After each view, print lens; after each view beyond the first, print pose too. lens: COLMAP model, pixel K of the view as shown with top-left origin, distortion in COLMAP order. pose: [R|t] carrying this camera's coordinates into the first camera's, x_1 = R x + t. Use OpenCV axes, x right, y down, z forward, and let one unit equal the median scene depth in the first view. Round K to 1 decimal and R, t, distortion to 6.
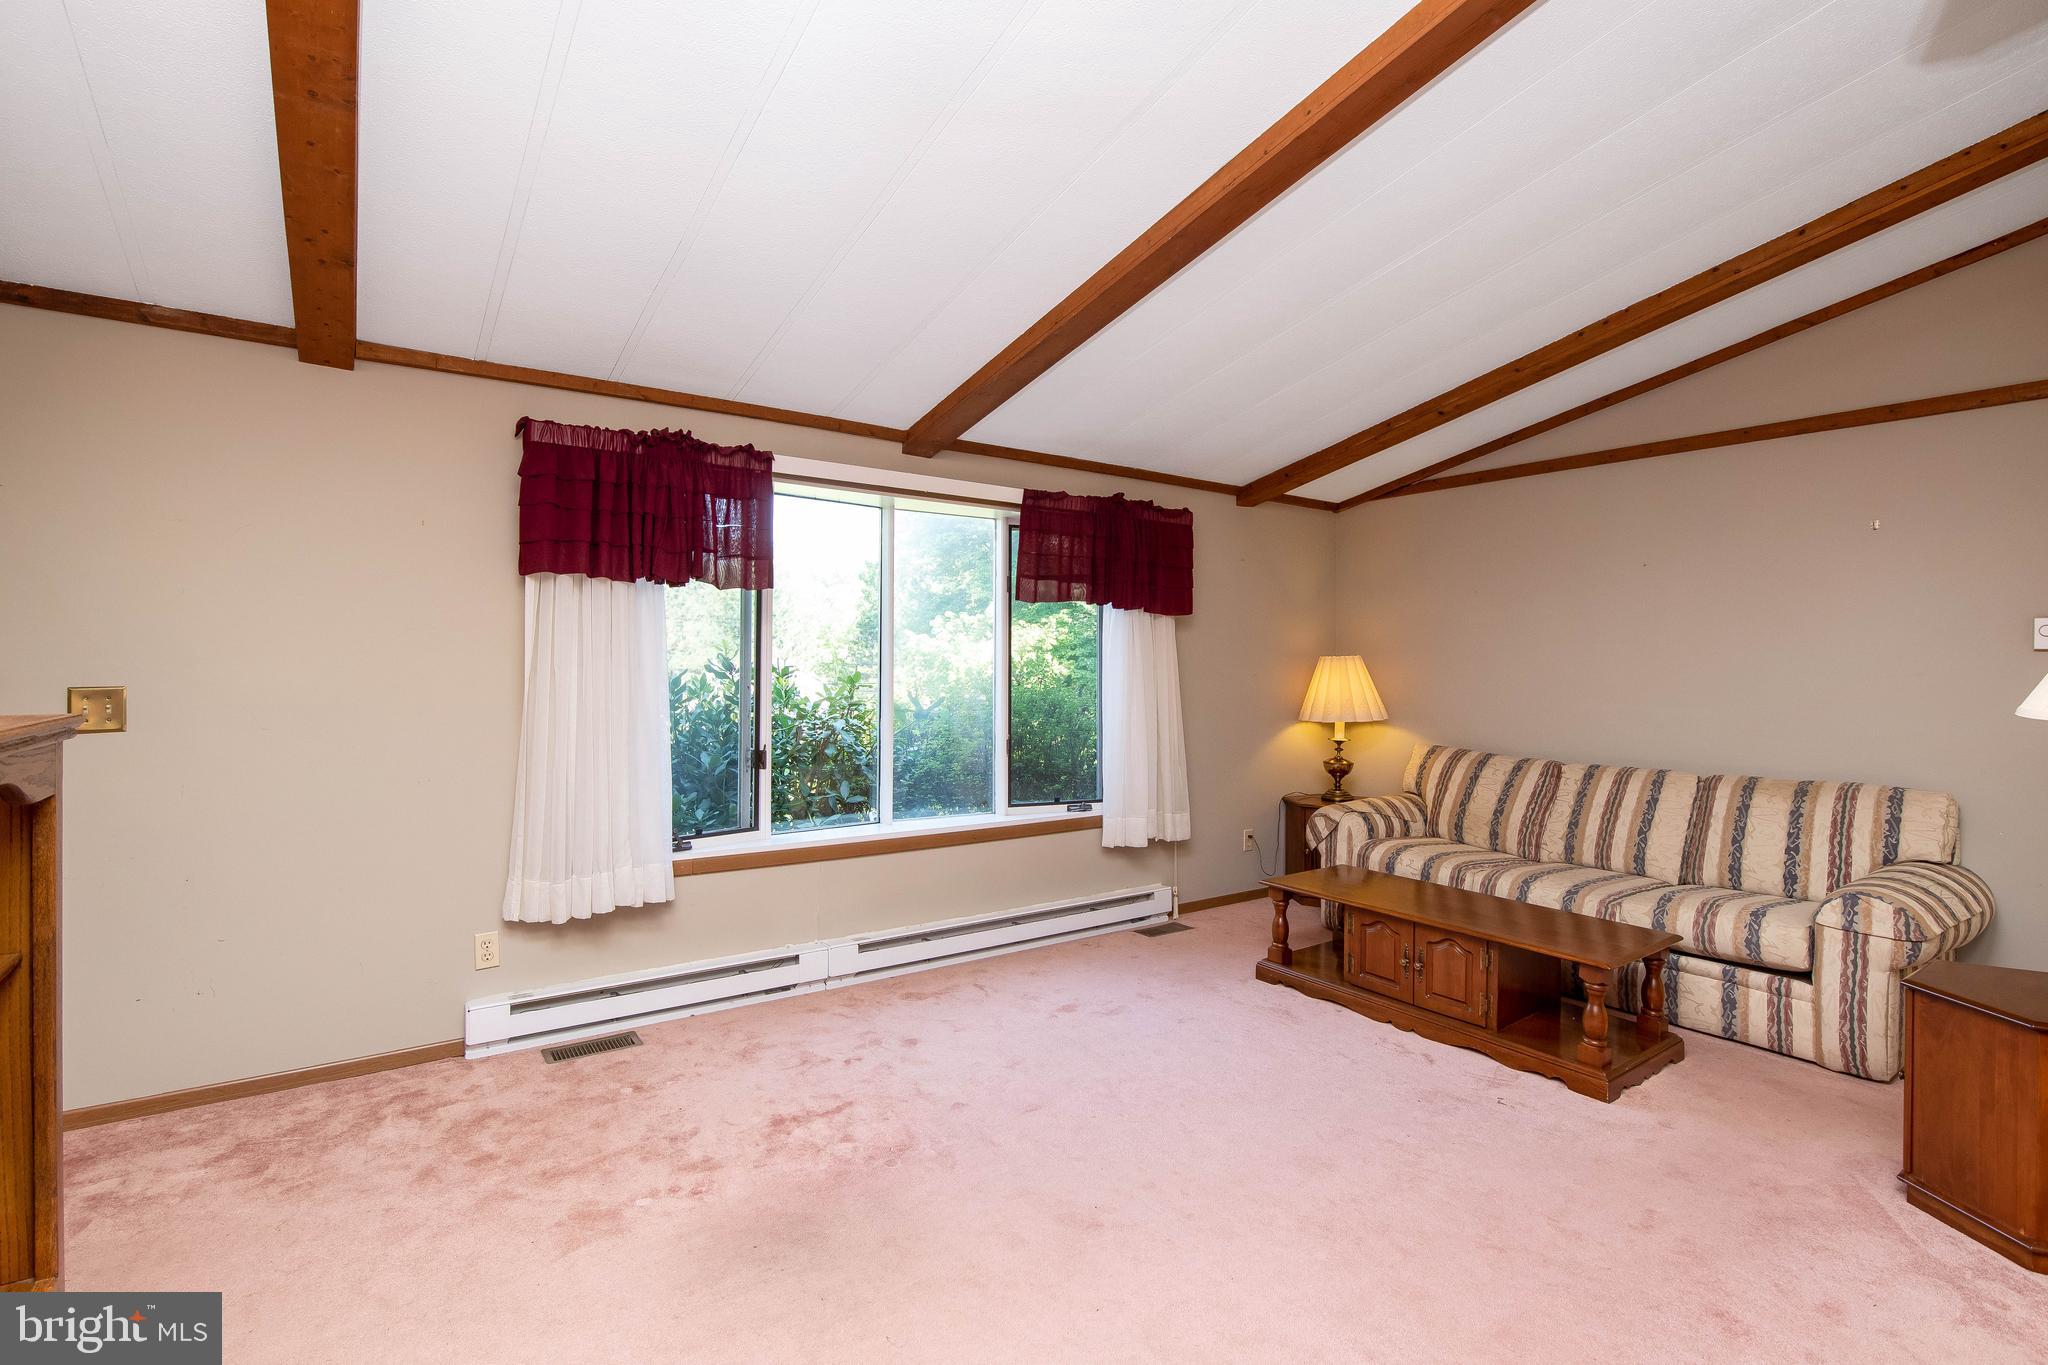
lens RADIAL K [[943.0, 0, 1023.8], [0, 943.0, 645.6], [0, 0, 1]] dist [-0.020499, 0.003377]
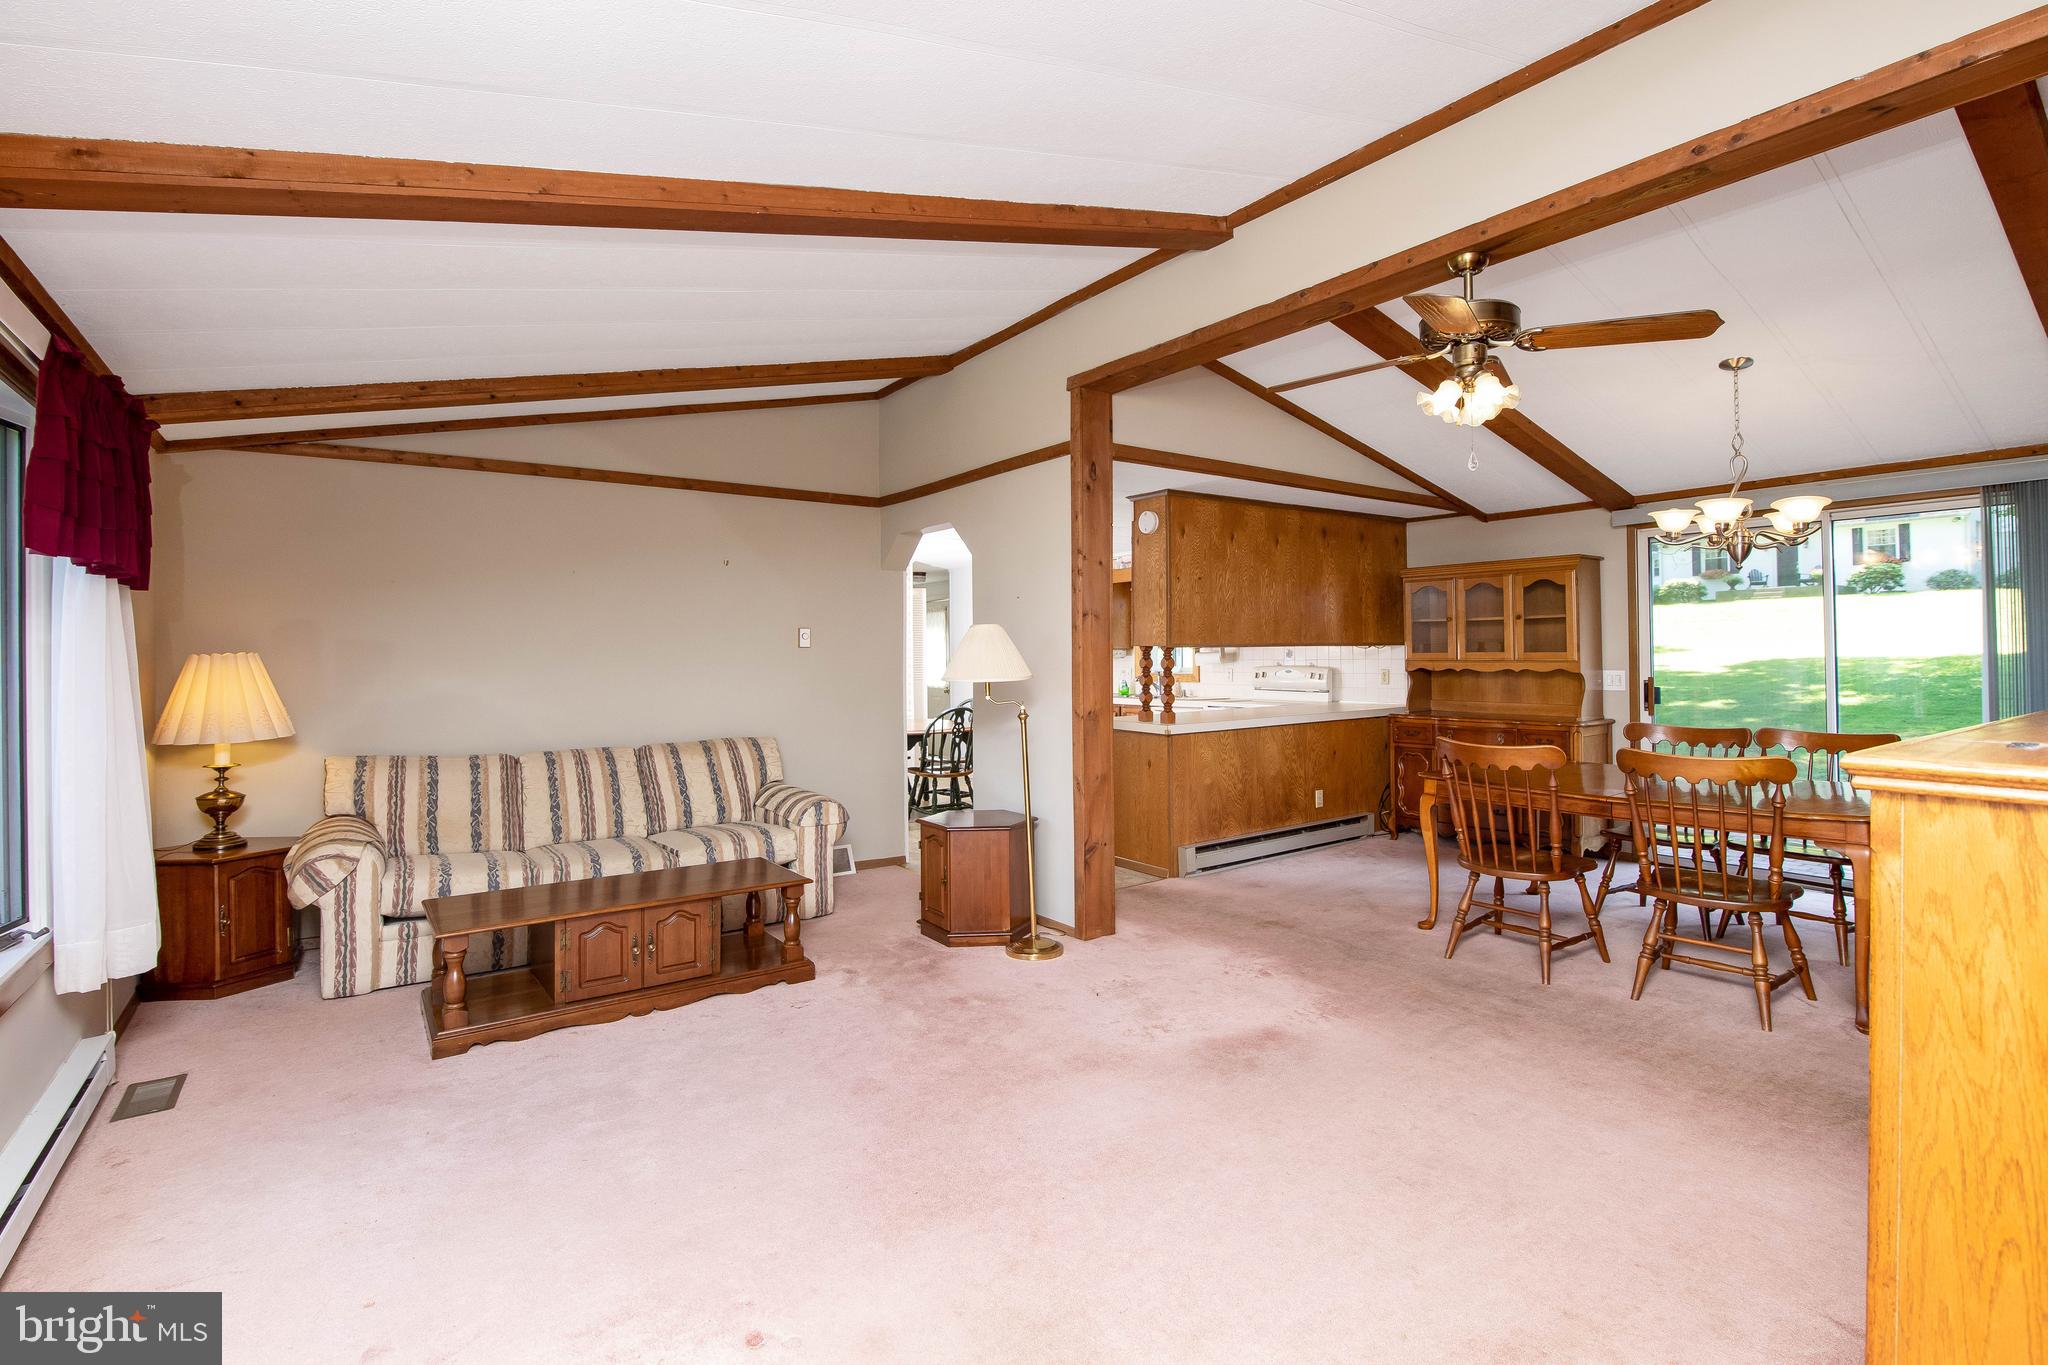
lens RADIAL K [[943.0, 0, 1023.7], [0, 943.0, 645.8], [0, 0, 1]] dist [-0.020499, 0.003377]
pose [[-0.010751, 0.000292, 0.999942, -0.521163], [-0.013141, 0.999914, -0.000433, -0.002603], [-0.999856, -0.013145, -0.010747, 0.489016]]
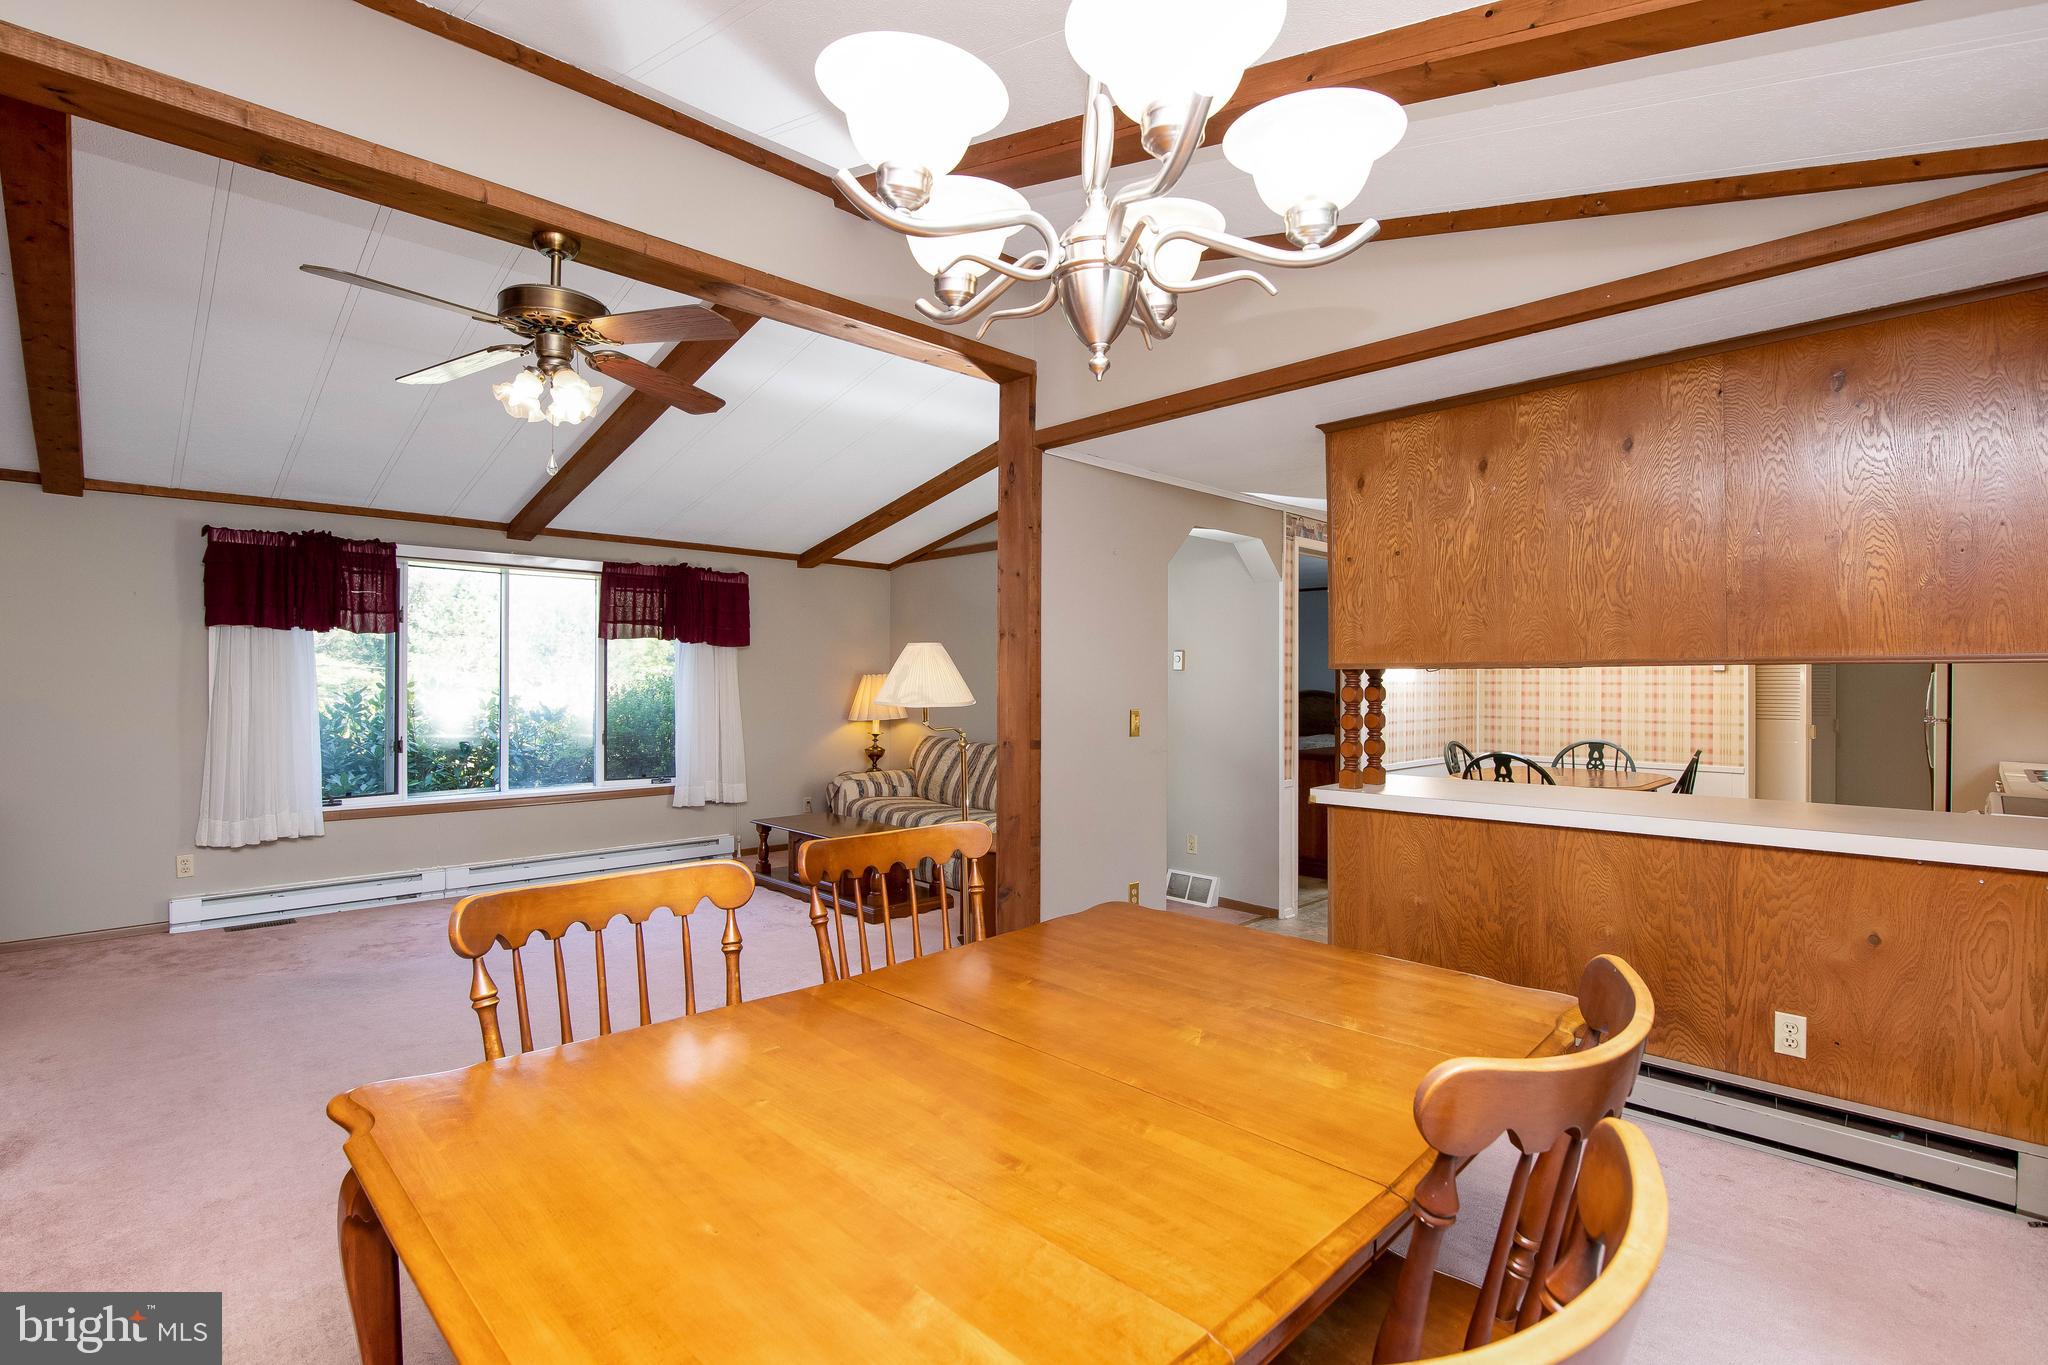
lens RADIAL K [[943.0, 0, 1018.5], [0, 943.0, 676.3], [0, 0, 1]] dist [-0.020499, 0.003377]
pose [[0.987248, -0.004236, 0.159131, 0.415770], [0.001527, 0.999852, 0.017145, -0.012179], [-0.159181, -0.016684, 0.987109, -0.561121]]
